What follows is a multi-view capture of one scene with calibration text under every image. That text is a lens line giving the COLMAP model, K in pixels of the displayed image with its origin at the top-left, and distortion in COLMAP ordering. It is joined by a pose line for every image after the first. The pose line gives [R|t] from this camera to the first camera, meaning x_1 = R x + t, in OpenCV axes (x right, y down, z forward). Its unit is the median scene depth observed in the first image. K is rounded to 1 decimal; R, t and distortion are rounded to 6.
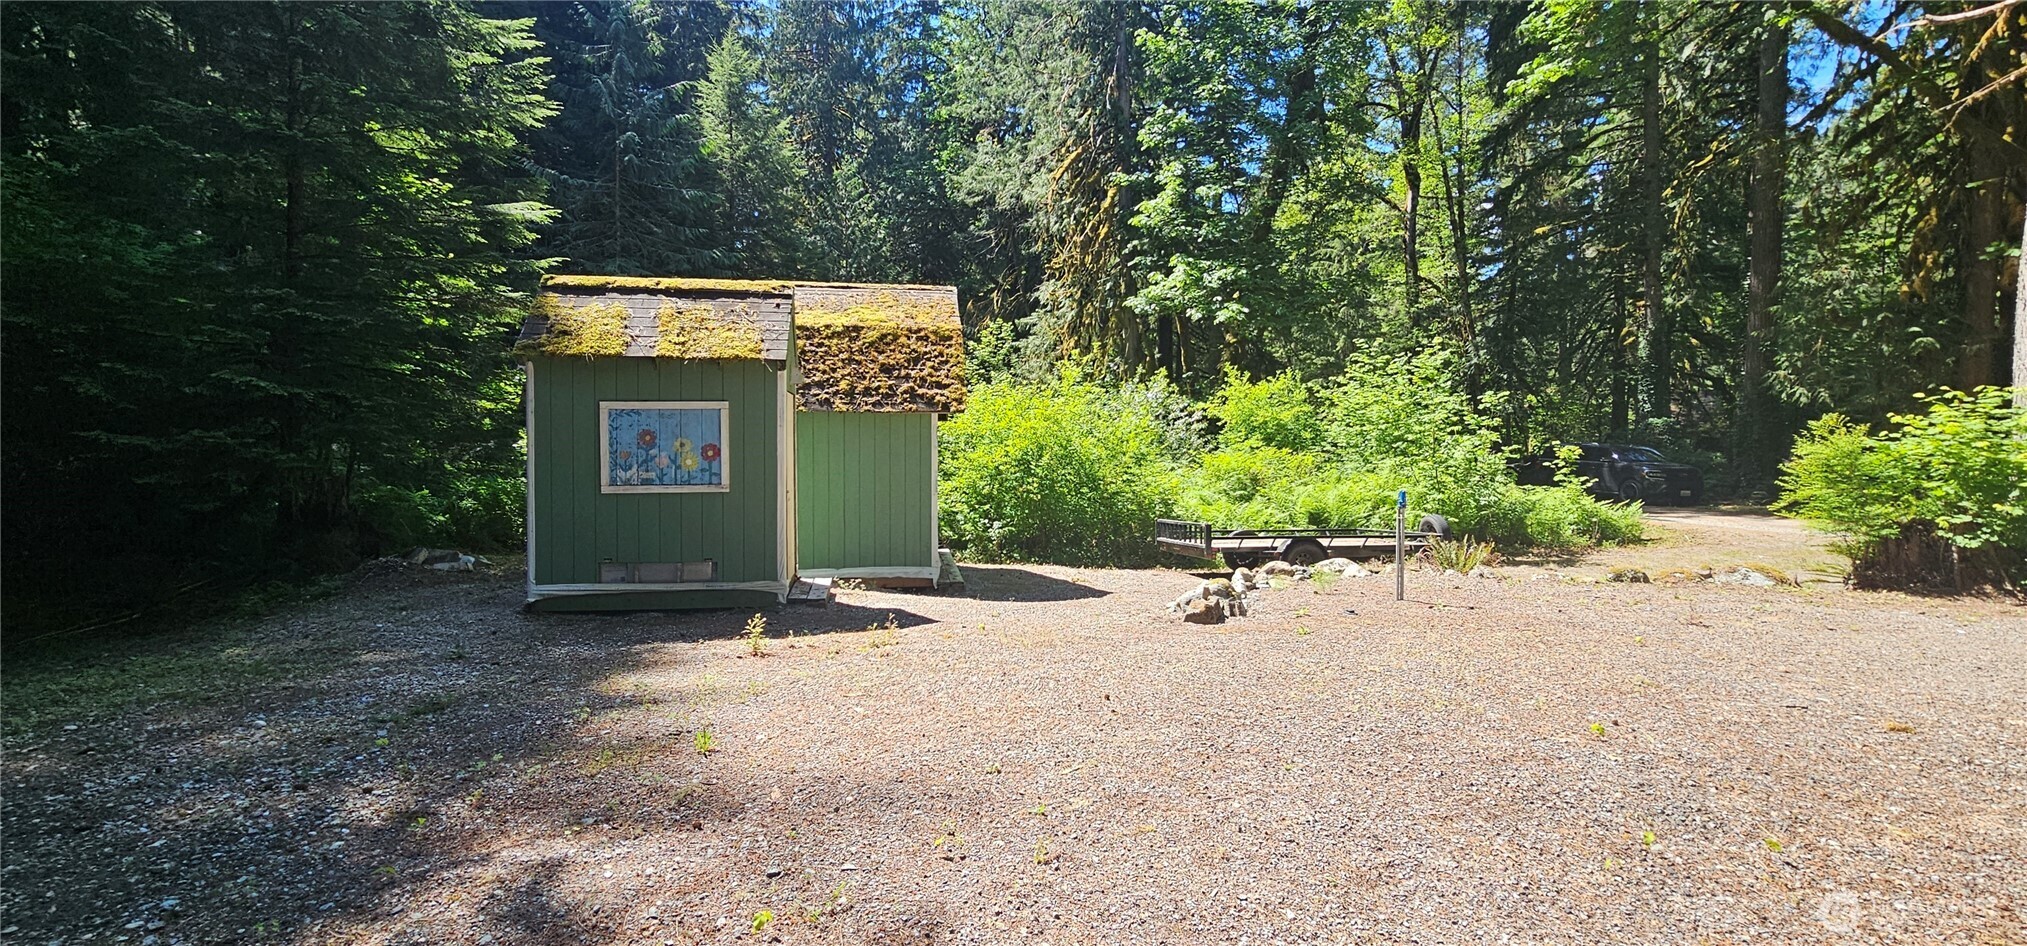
lens RADIAL K [[902.1, 0, 1013.0], [0, 902.1, 467.5], [0, 0, 1]] dist [-0.002613, 0.000427]
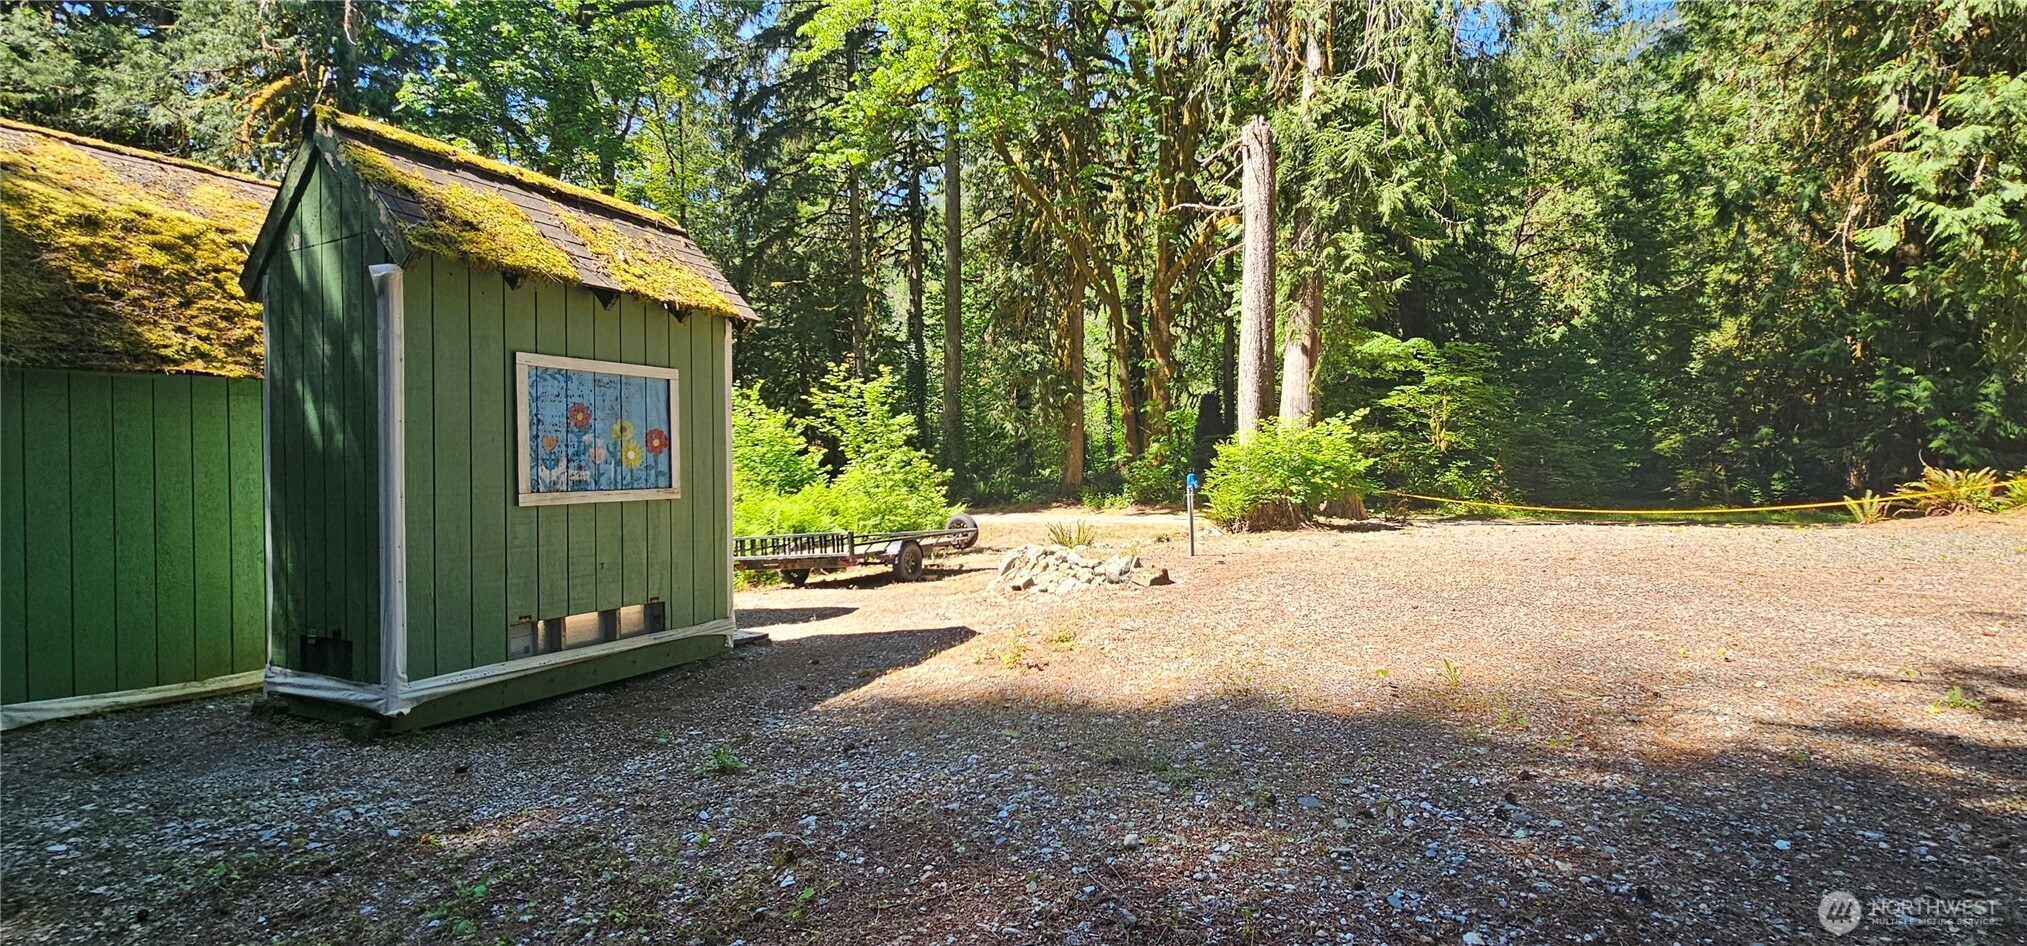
lens RADIAL K [[904.1, 0, 1012.1], [0, 904.1, 469.4], [0, 0, 1]] dist [-0.018564, 0.008889]
pose [[0.590054, -0.008618, 0.807317, -0.523997], [0.037761, 0.999143, -0.016932, 0.018878], [-0.806480, 0.040476, 0.589874, 0.271832]]
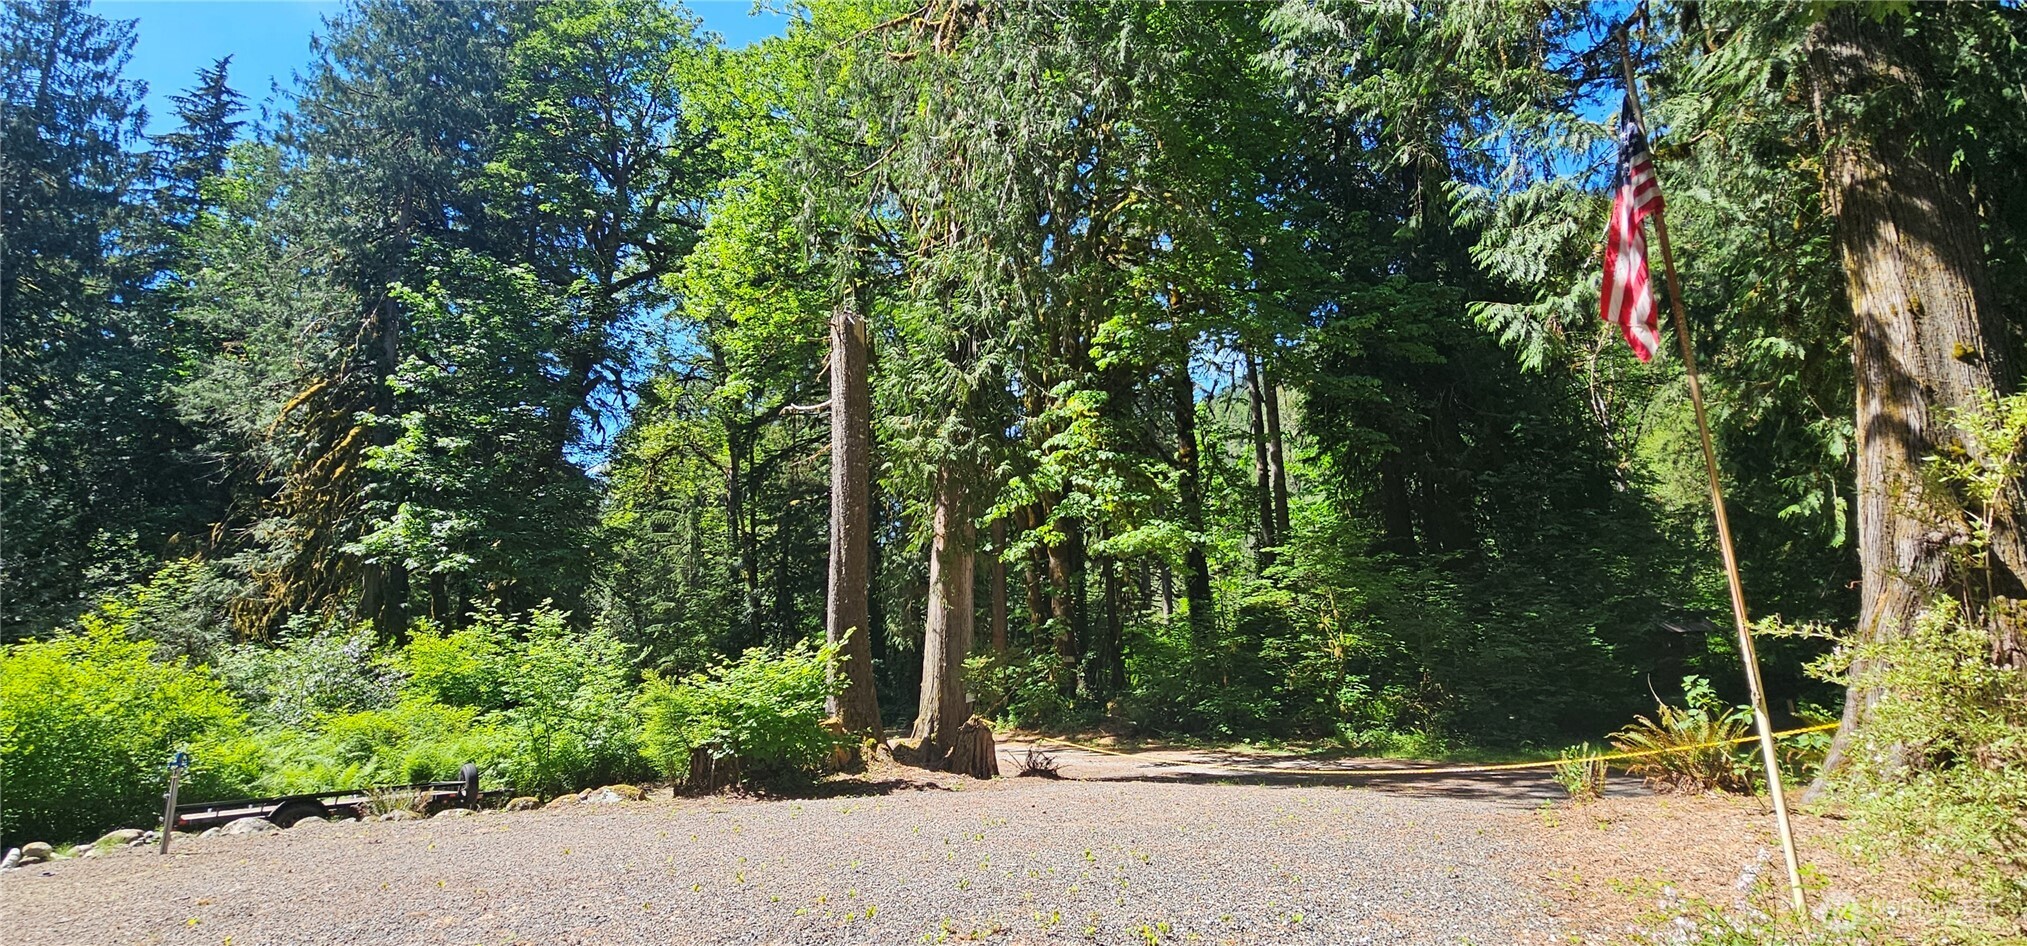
lens RADIAL K [[904.1, 0, 1012.1], [0, 904.1, 469.4], [0, 0, 1]] dist [-0.018564, 0.008889]
pose [[0.817602, 0.094337, 0.568002, 0.395641], [0.056660, 0.968517, -0.242416, 0.008016], [-0.572988, 0.230383, 0.786516, -0.372939]]
